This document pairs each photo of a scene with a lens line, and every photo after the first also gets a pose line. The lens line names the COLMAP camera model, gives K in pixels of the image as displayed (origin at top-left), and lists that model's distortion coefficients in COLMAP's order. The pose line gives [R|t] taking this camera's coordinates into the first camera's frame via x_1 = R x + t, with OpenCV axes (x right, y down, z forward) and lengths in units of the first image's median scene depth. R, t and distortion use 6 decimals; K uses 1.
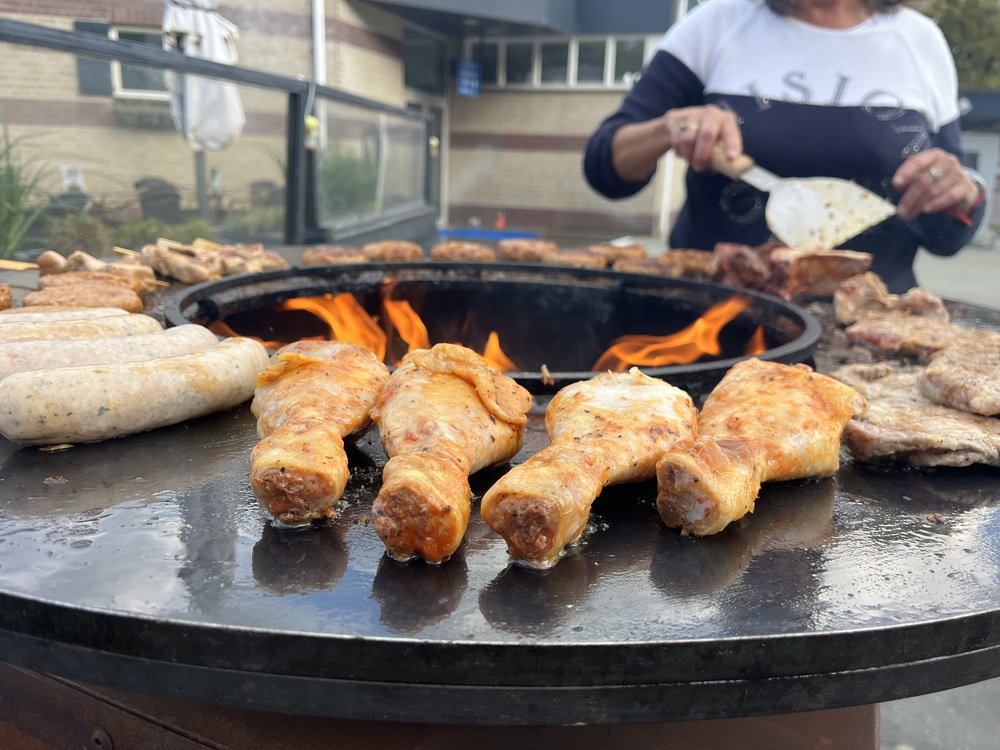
lens RADIAL K [[758.0, 0, 500.5], [0, 758.0, 373.1], [0, 0, 1]] dist [-0.024691, -0.015526]
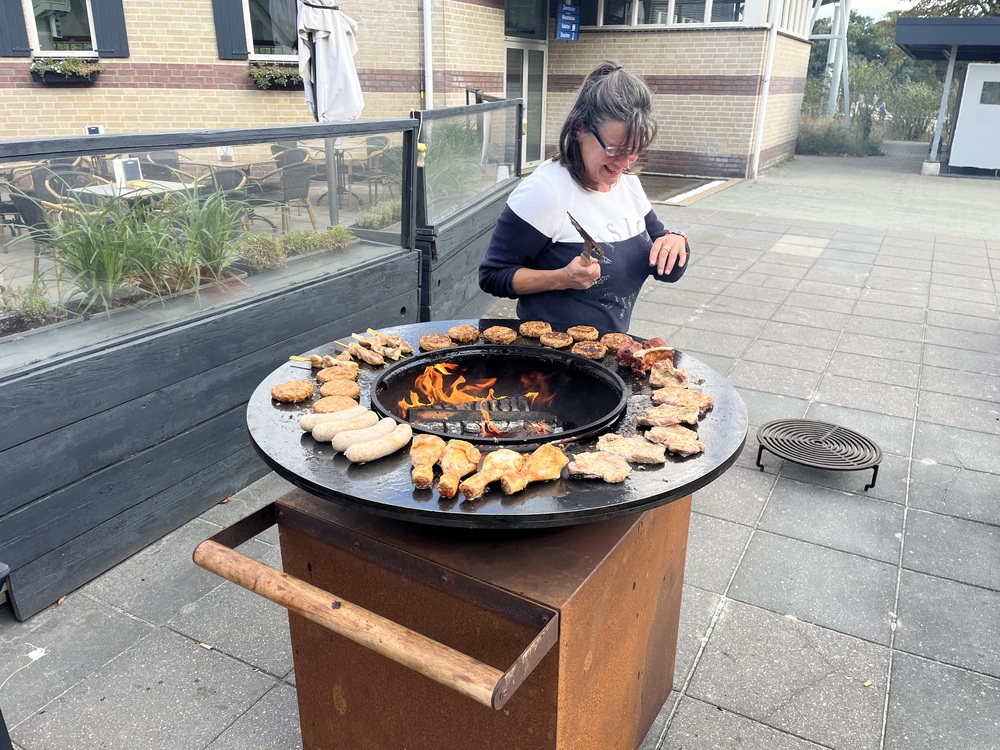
lens RADIAL K [[758.0, 0, 499.6], [0, 758.0, 374.9], [0, 0, 1]] dist [-0.024691, -0.015526]
pose [[0.989942, 0.026687, -0.138937, 0.670044], [-0.010513, 0.993208, 0.115873, -0.835615], [0.141086, -0.113247, 0.983499, -2.767646]]
